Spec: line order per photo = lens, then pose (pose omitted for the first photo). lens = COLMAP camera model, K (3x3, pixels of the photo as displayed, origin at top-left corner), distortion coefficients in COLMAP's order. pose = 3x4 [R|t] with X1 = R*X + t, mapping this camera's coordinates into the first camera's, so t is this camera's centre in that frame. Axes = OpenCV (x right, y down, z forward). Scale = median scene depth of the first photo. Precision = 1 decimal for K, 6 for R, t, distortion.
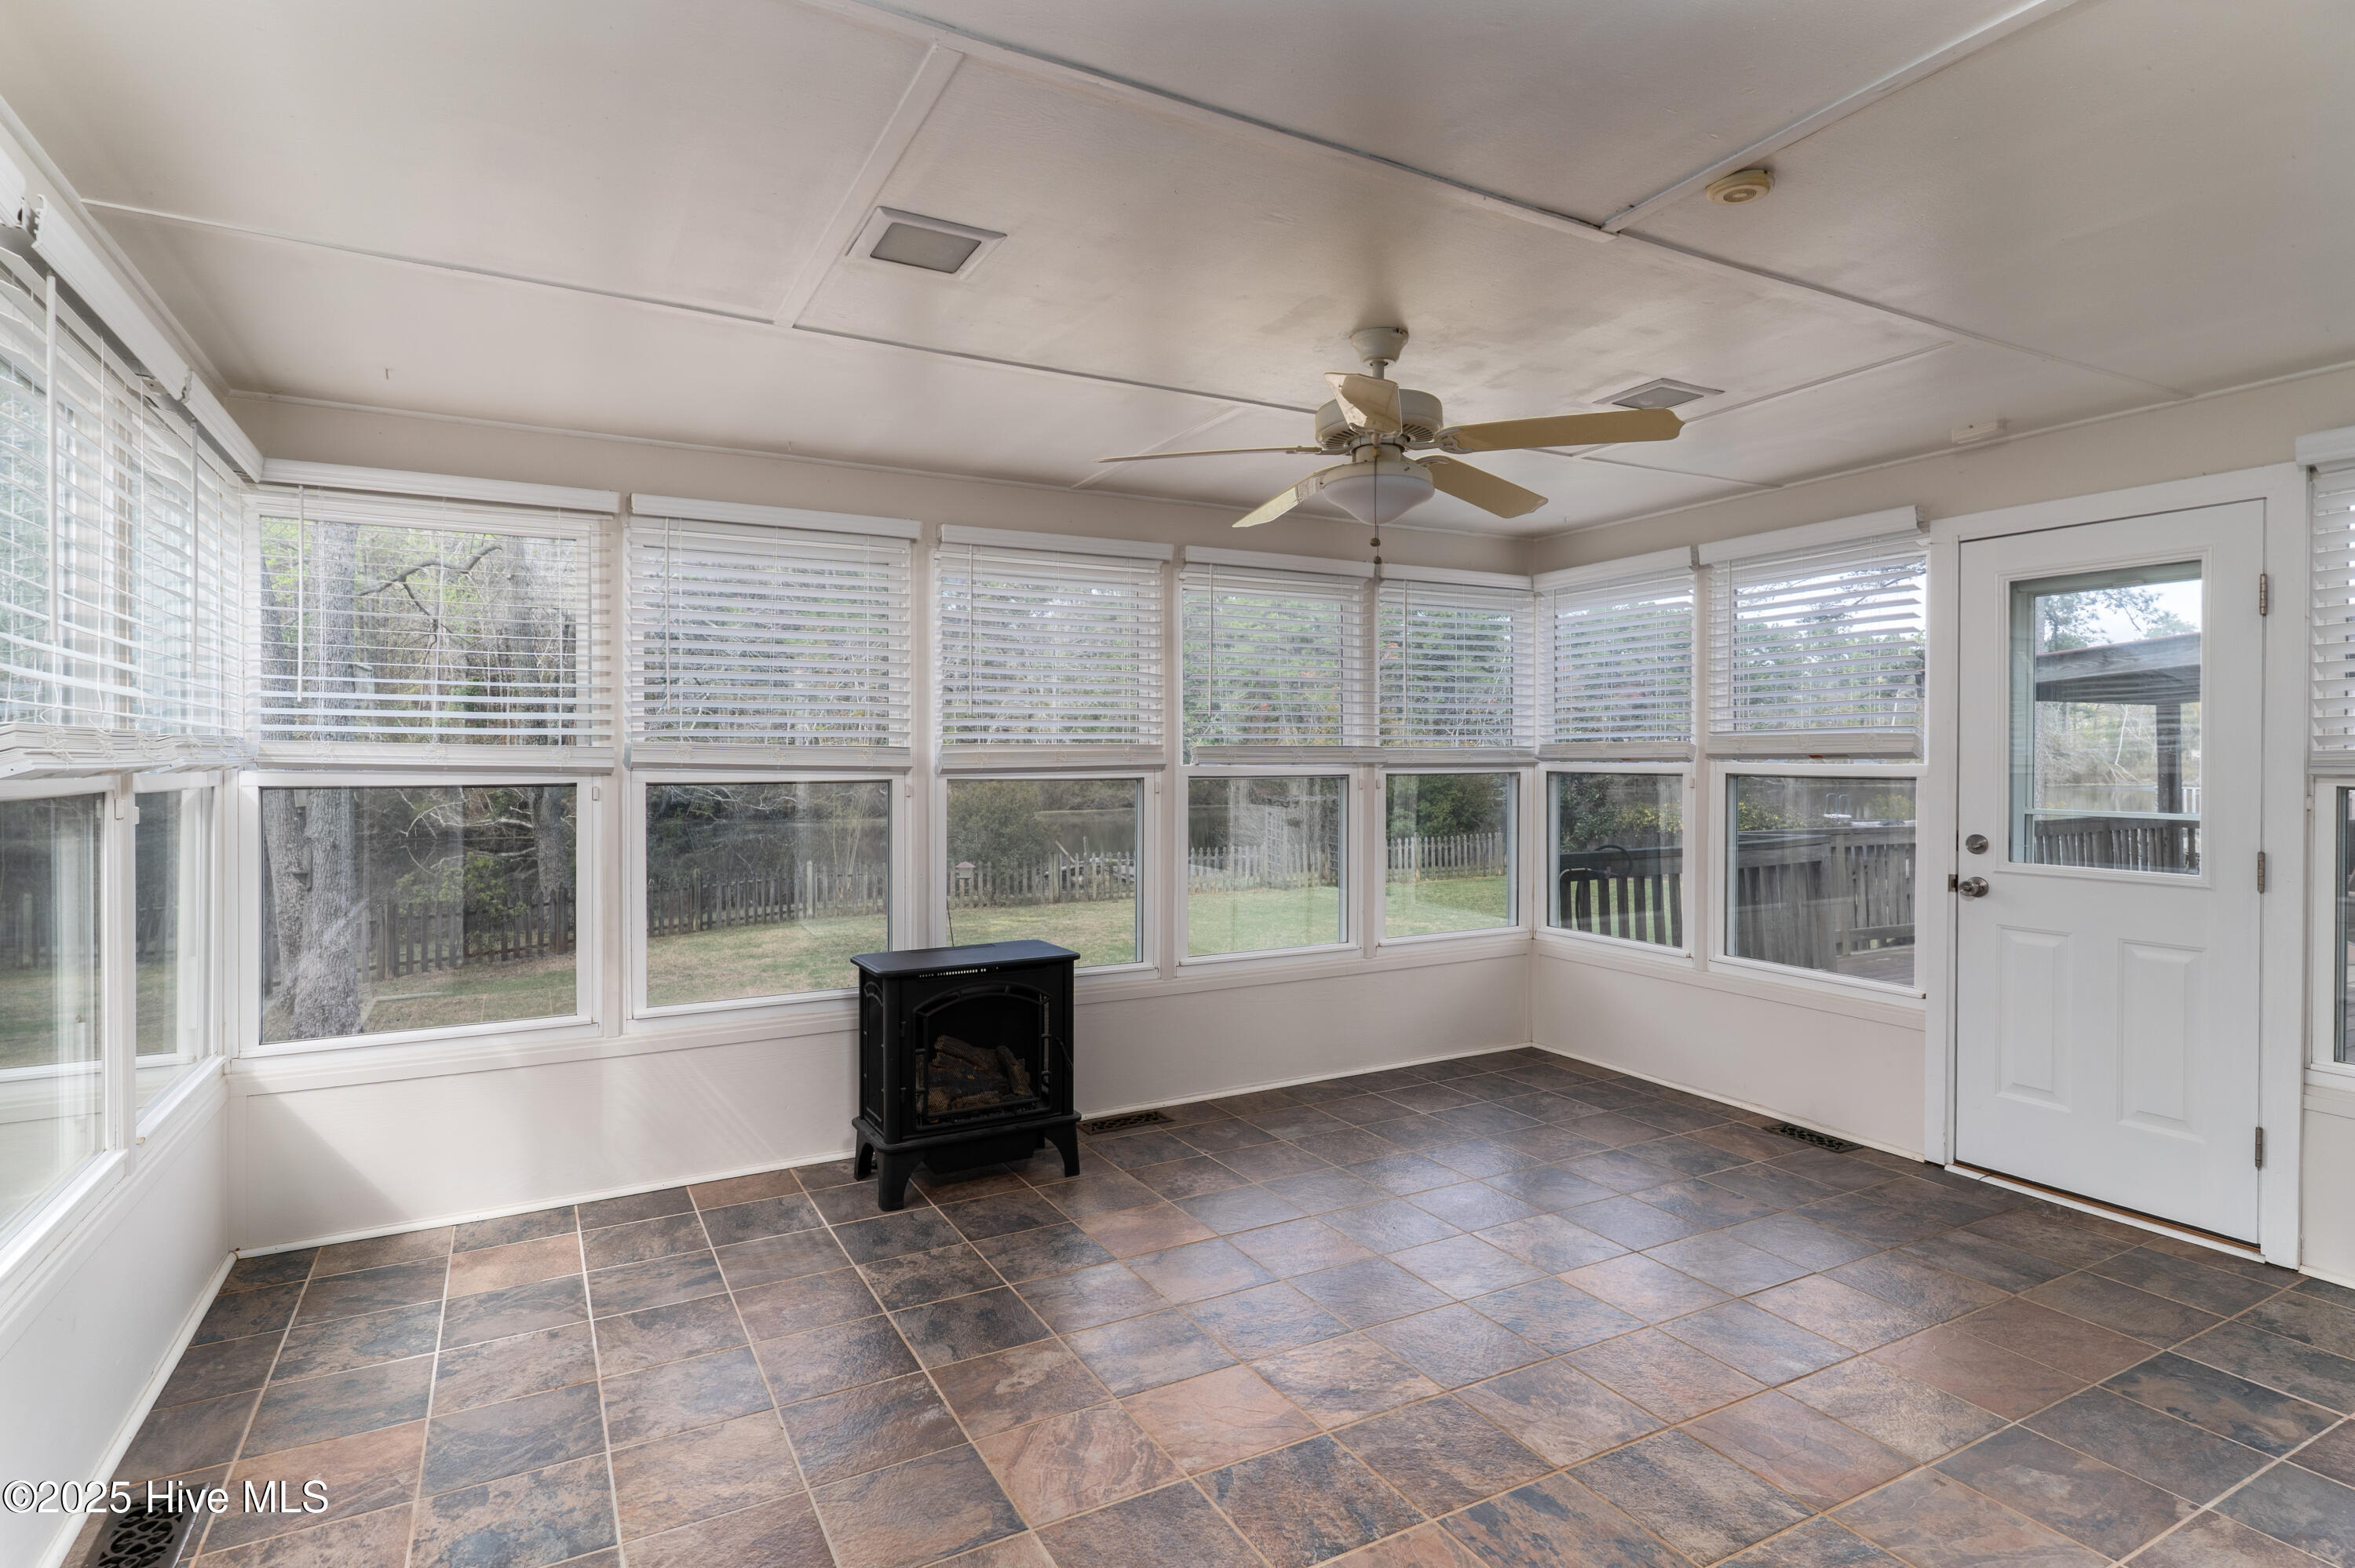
lens RADIAL K [[1119.7, 0, 1177.5], [0, 1119.7, 784.0], [0, 0, 1]] dist [0.000095, -0.000152]
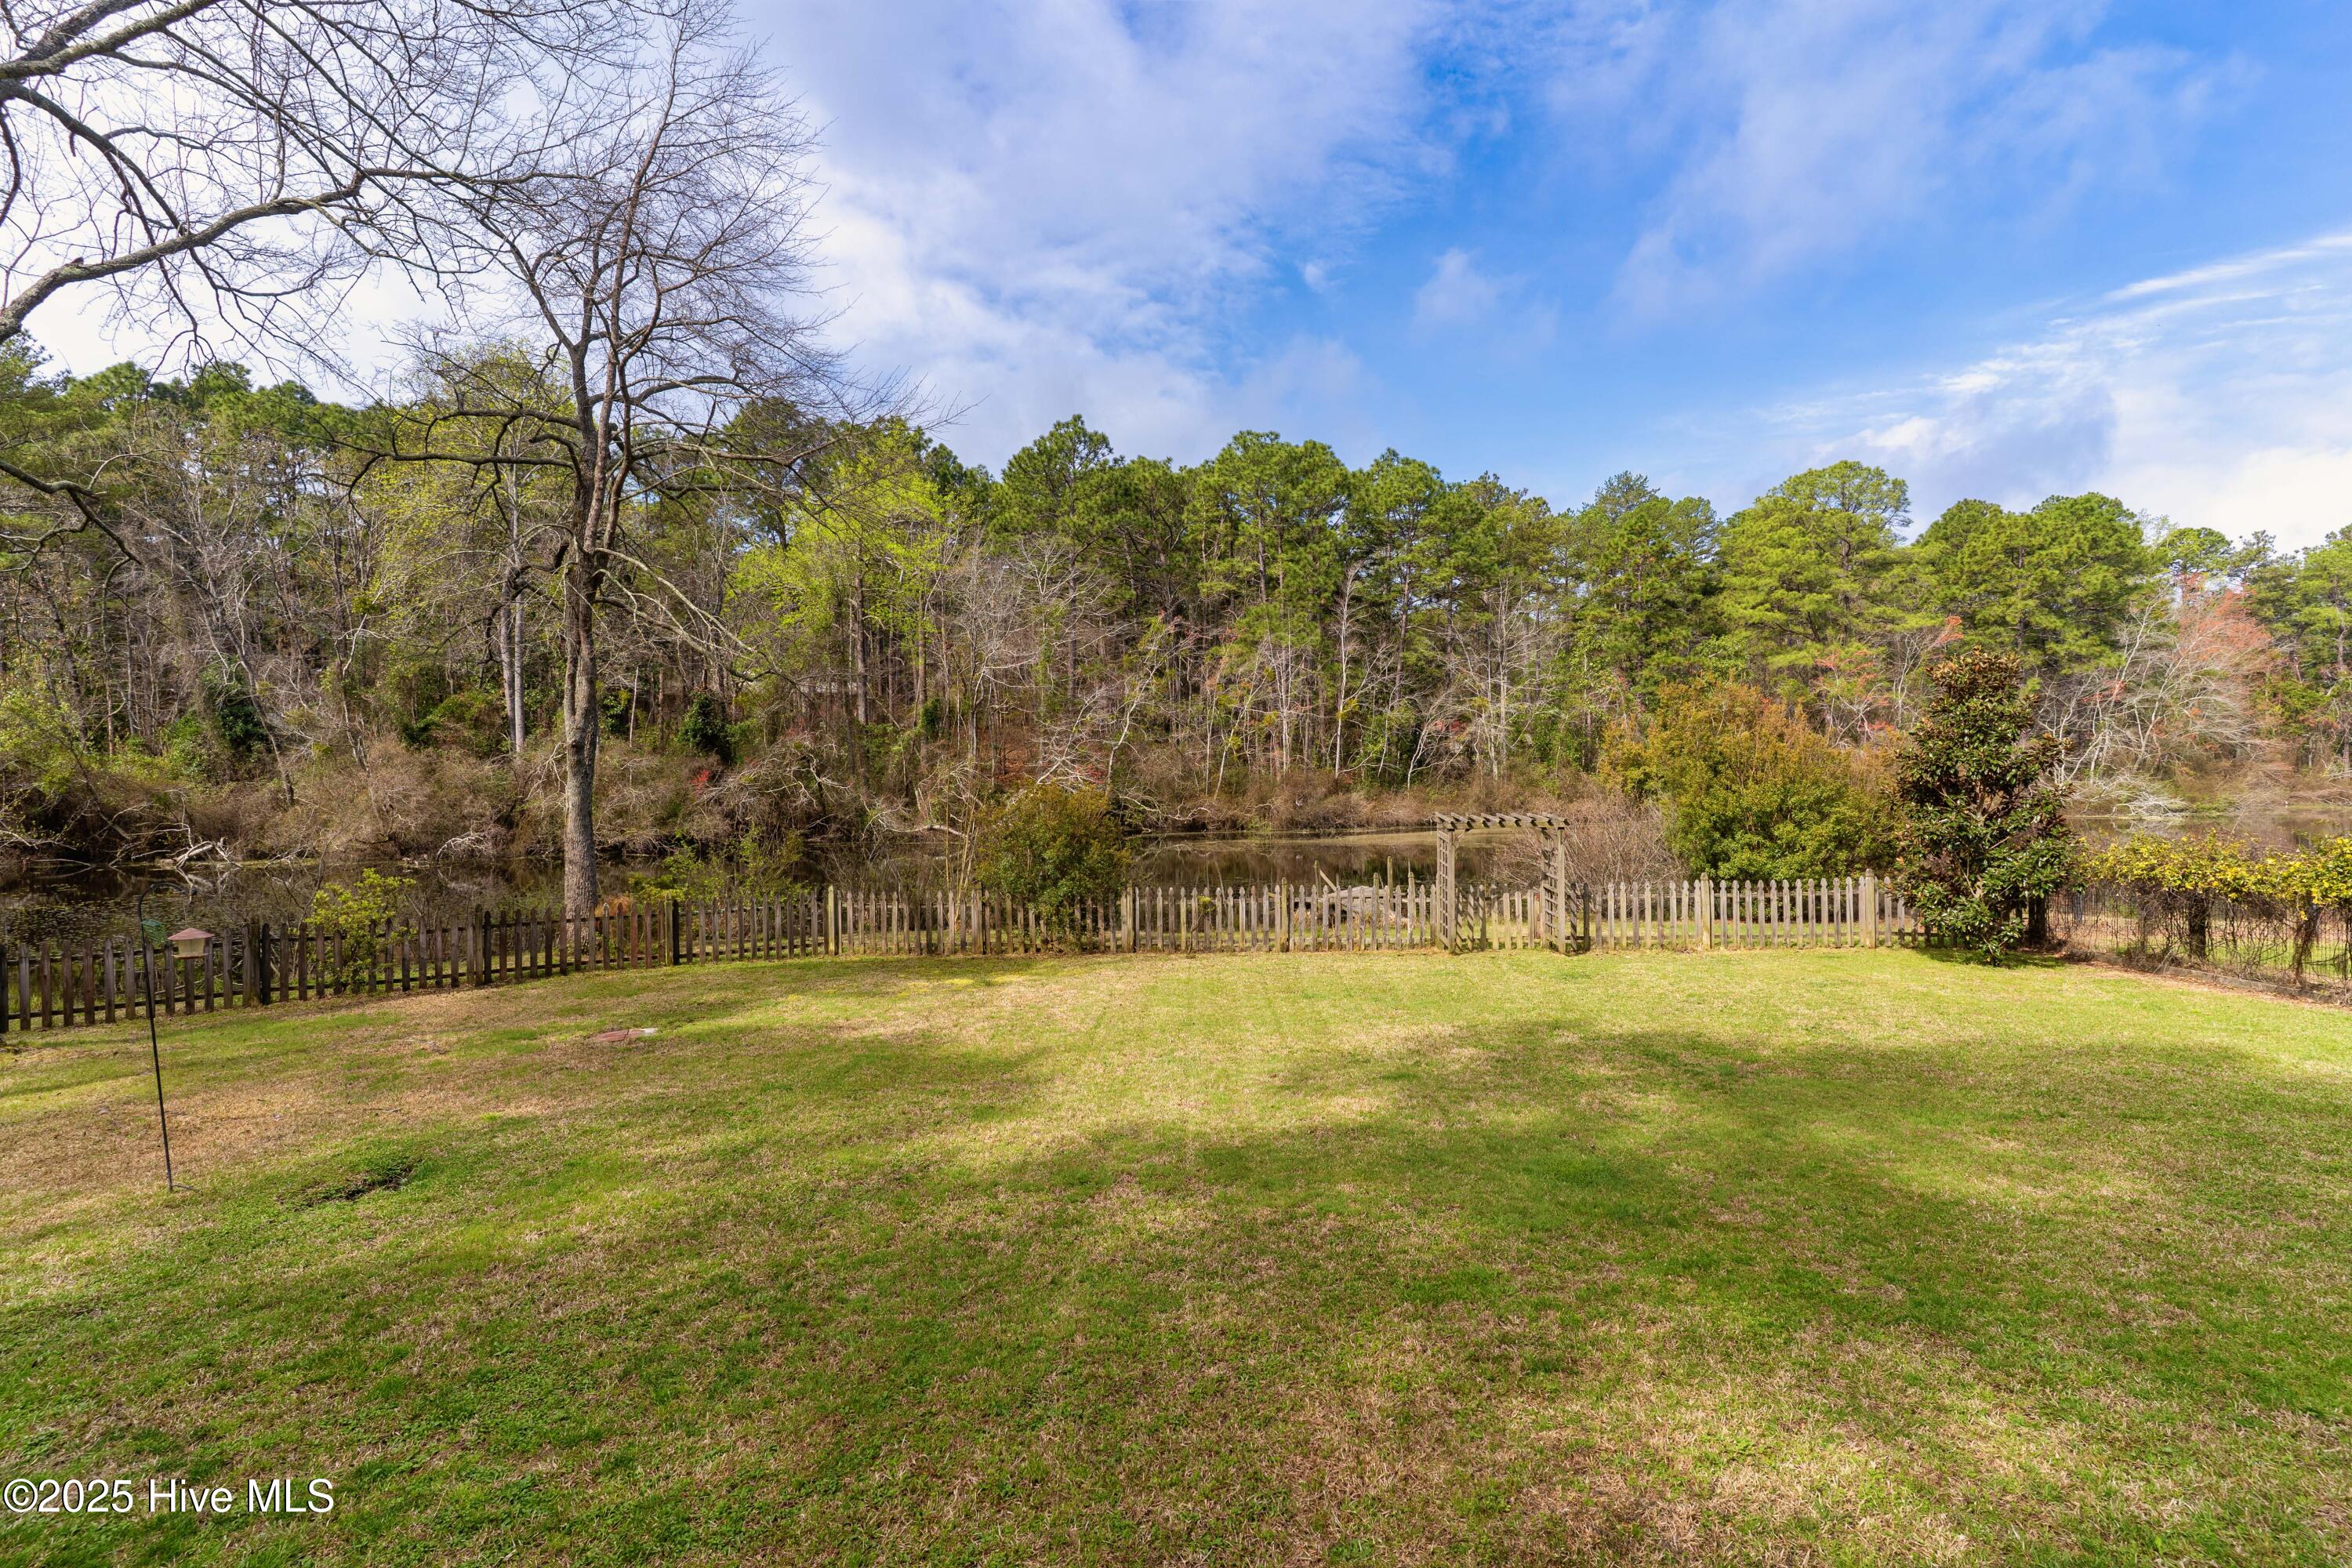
lens RADIAL K [[1118.5, 0, 1176.0], [0, 1118.5, 784.0], [0, 0, 1]] dist [0.000095, -0.000152]
pose [[0.901161, -0.000241, -0.433484, 0.342221], [-0.003700, 0.999959, -0.008247, -0.000895], [0.433469, 0.009036, 0.901123, 0.482125]]
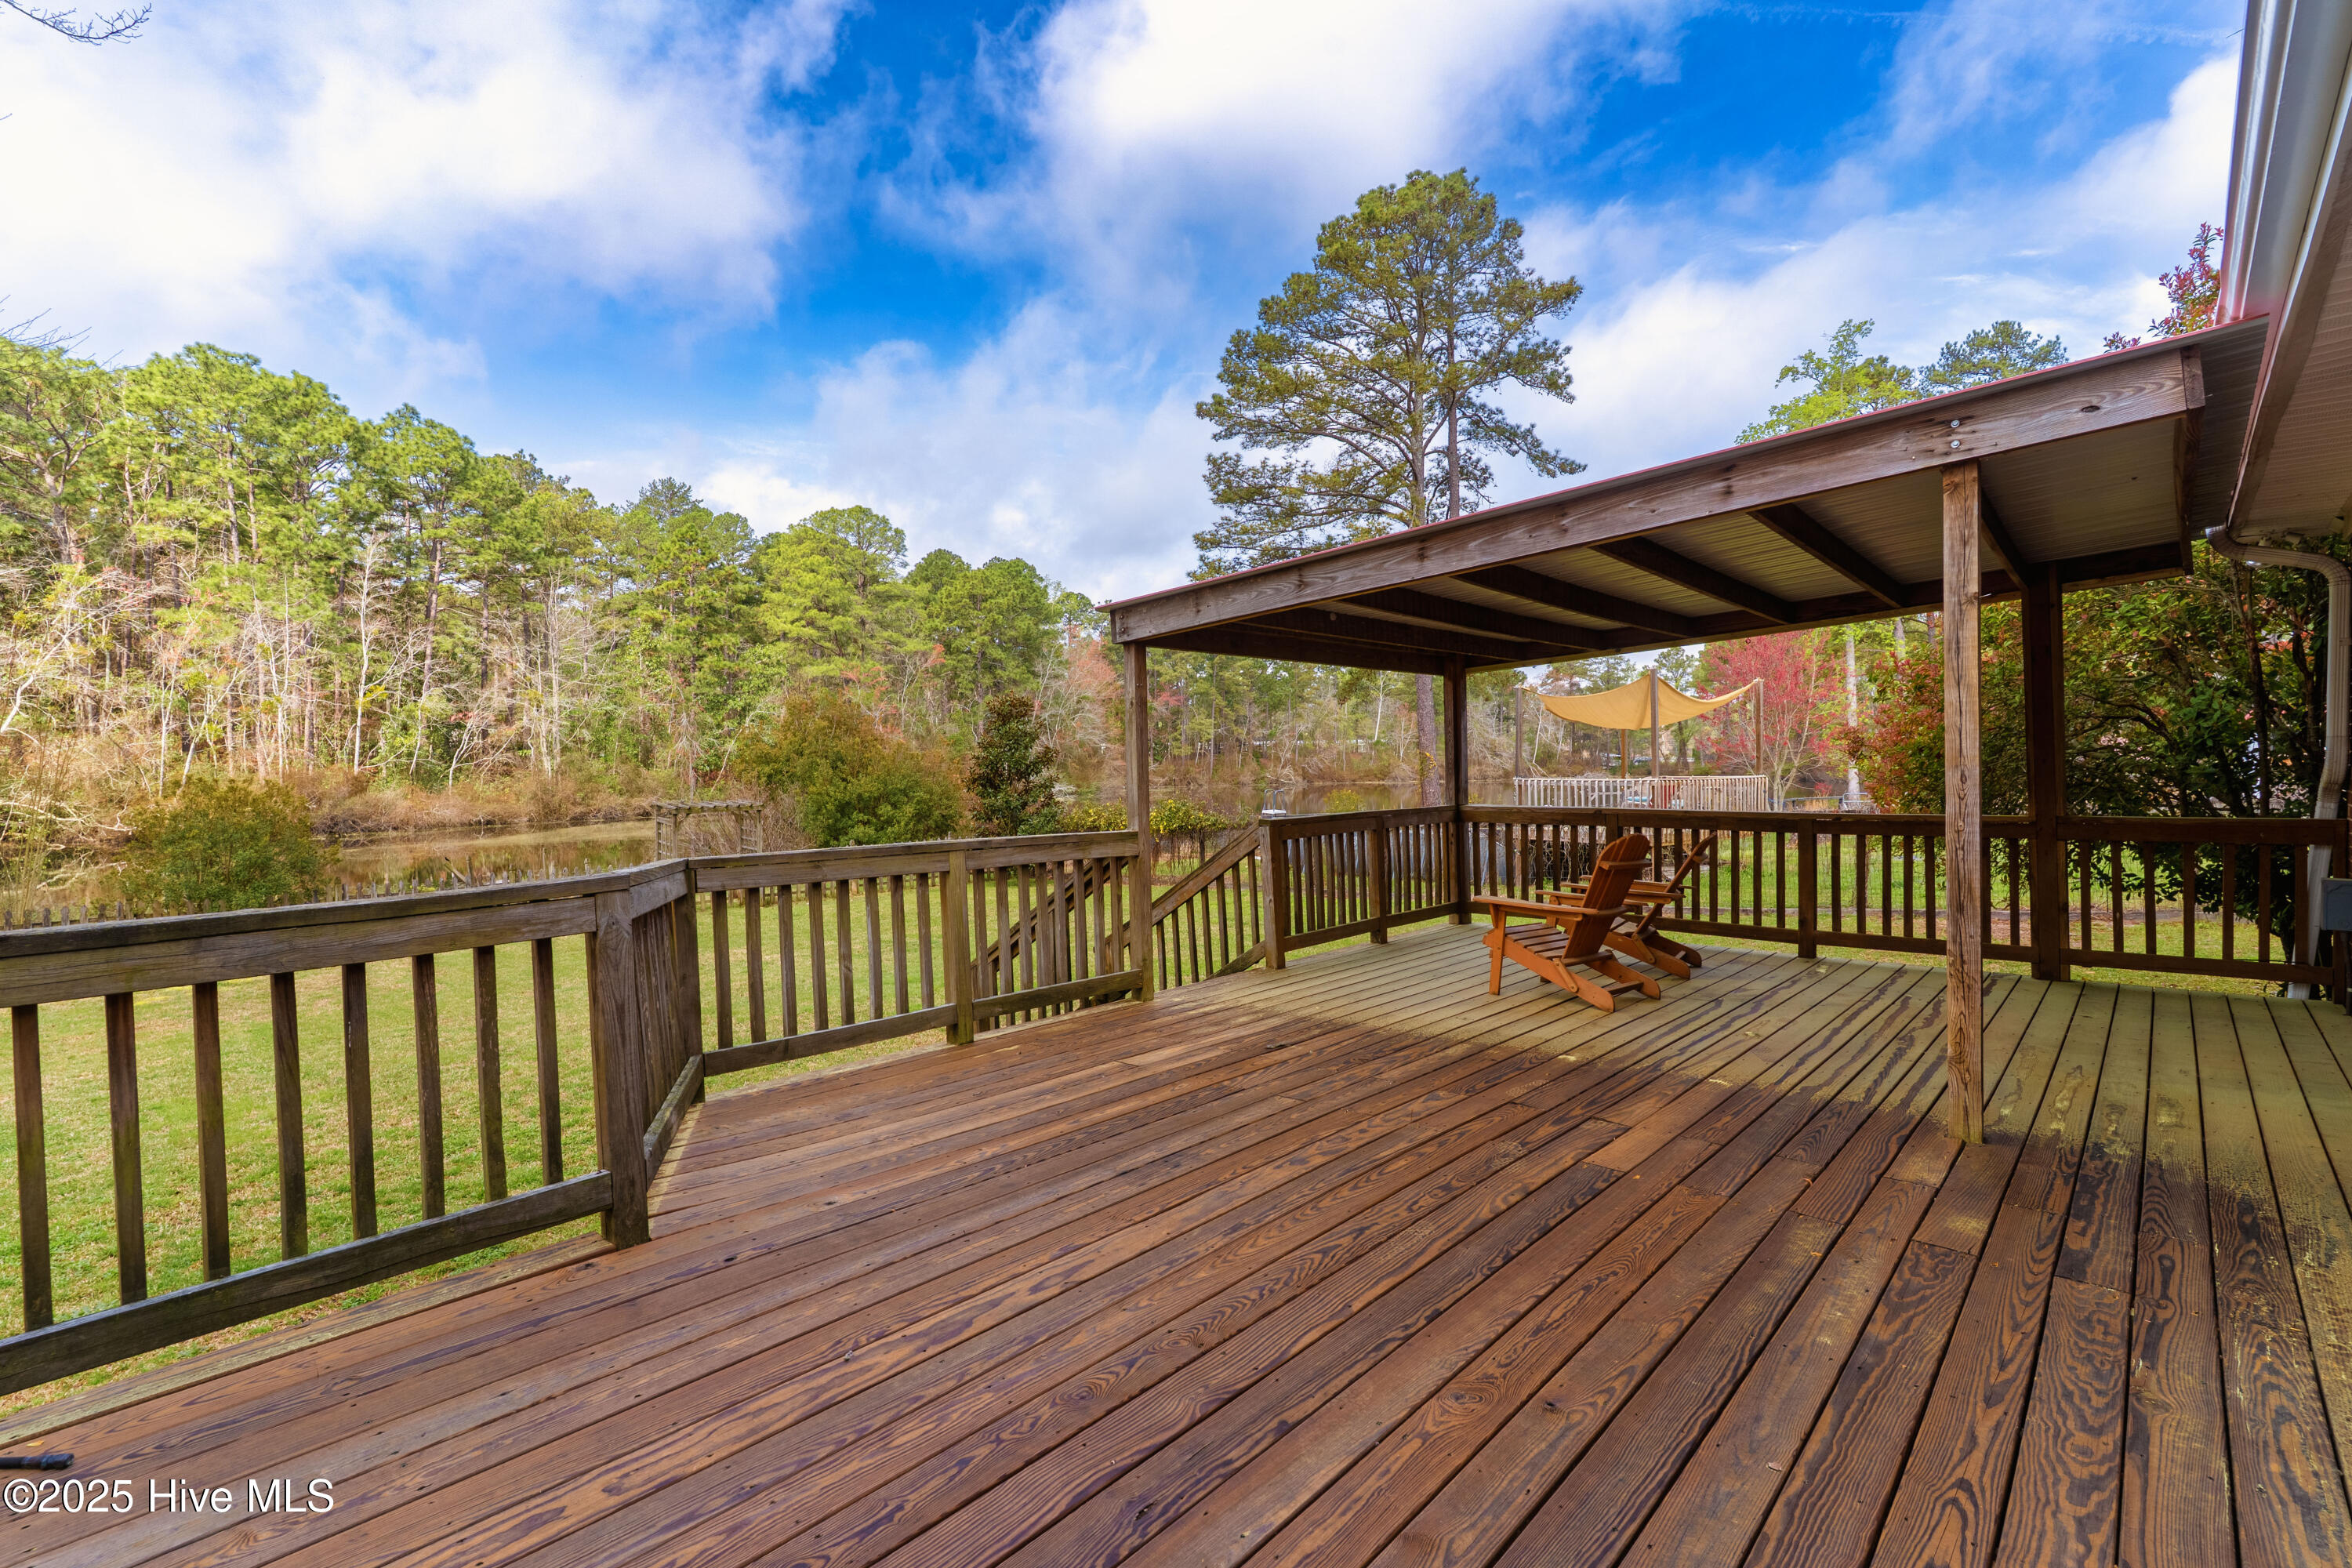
lens RADIAL K [[1118.5, 0, 1176.0], [0, 1118.5, 784.0], [0, 0, 1]] dist [0.000095, -0.000152]
pose [[0.926944, -0.013022, 0.374973, 0.188760], [0.013920, 0.999903, 0.000314, 0.003490], [-0.374940, 0.004929, 0.927036, 0.151367]]
